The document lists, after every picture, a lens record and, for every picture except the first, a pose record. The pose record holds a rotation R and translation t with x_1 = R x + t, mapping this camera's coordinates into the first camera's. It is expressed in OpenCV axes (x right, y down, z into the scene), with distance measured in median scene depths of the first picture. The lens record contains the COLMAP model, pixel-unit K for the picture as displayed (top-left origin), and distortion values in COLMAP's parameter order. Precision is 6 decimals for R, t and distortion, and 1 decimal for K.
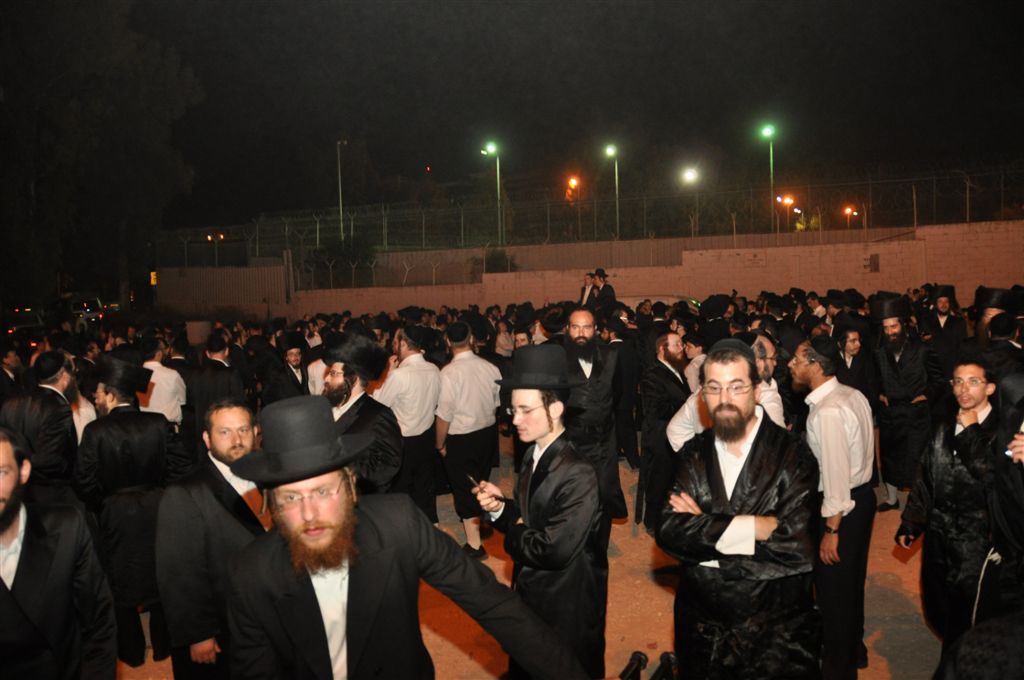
lens RADIAL K [[804.8, 0, 512.0], [0, 804.8, 340.0], [0, 0, 1]] dist [-0.164361, 0.137296]
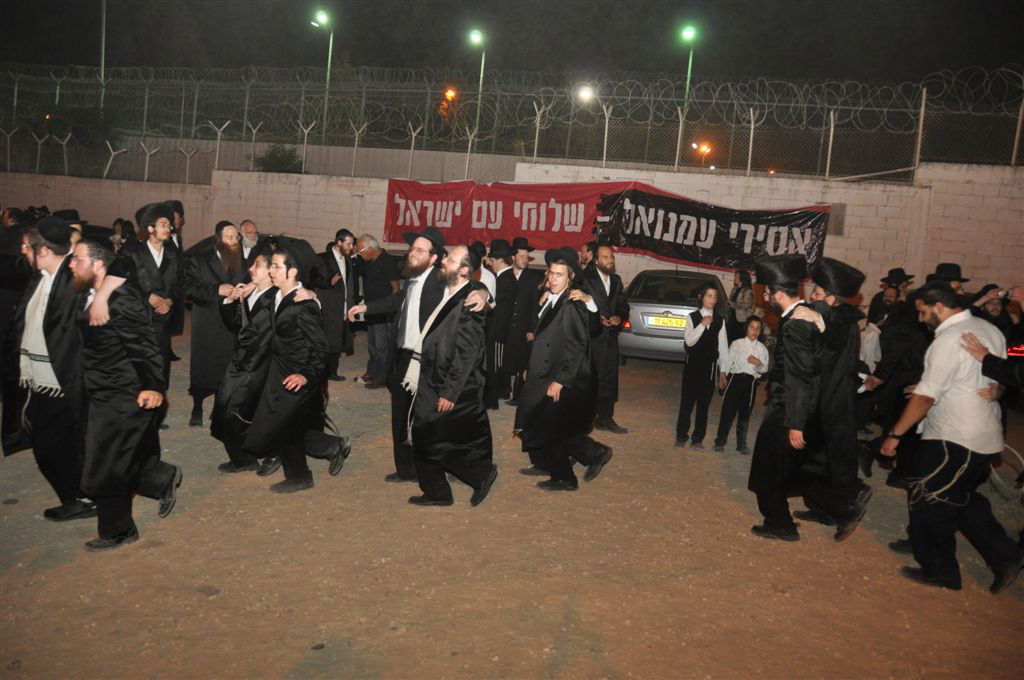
lens RADIAL K [[815.3, 0, 512.0], [0, 815.3, 340.0], [0, 0, 1]] dist [-0.140795, 0.140164]
pose [[0.985558, 0.099085, 0.137325, 0.126078], [-0.109460, 0.991512, 0.070165, -0.020637], [-0.129207, -0.084184, 0.988038, 0.353655]]
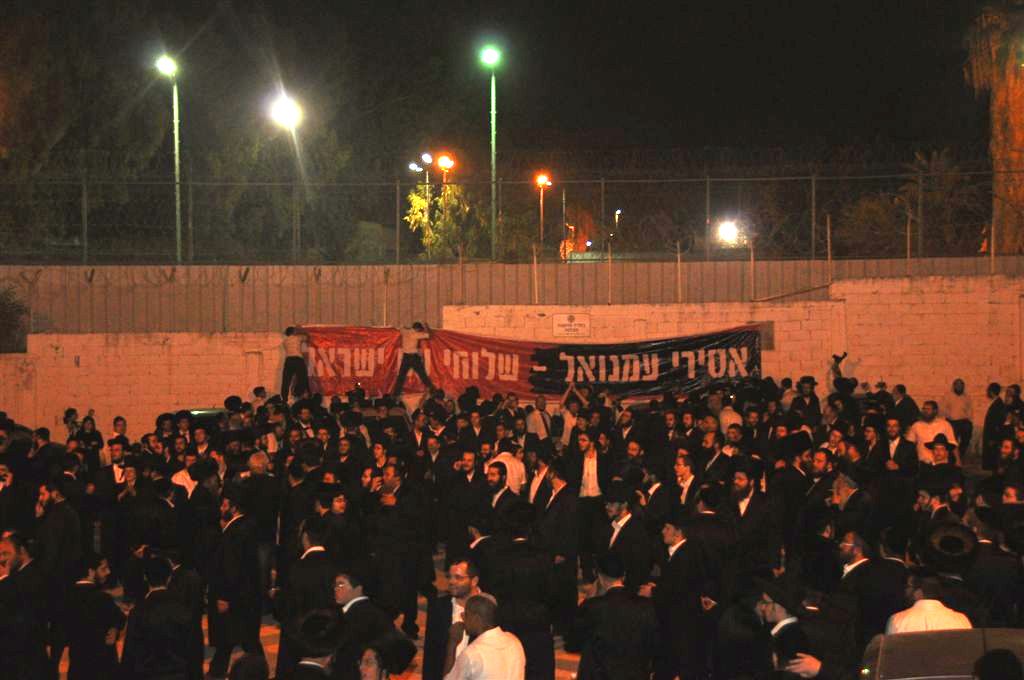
lens RADIAL K [[2023.4, 0, 512.0], [0, 2023.4, 340.0], [0, 0, 1]] dist [0.434623, 0.177356]
pose [[0.904625, 0.014812, 0.425950, -0.322758], [0.008488, 0.998572, -0.052750, -0.009036], [-0.426123, 0.051334, 0.903207, -0.297489]]
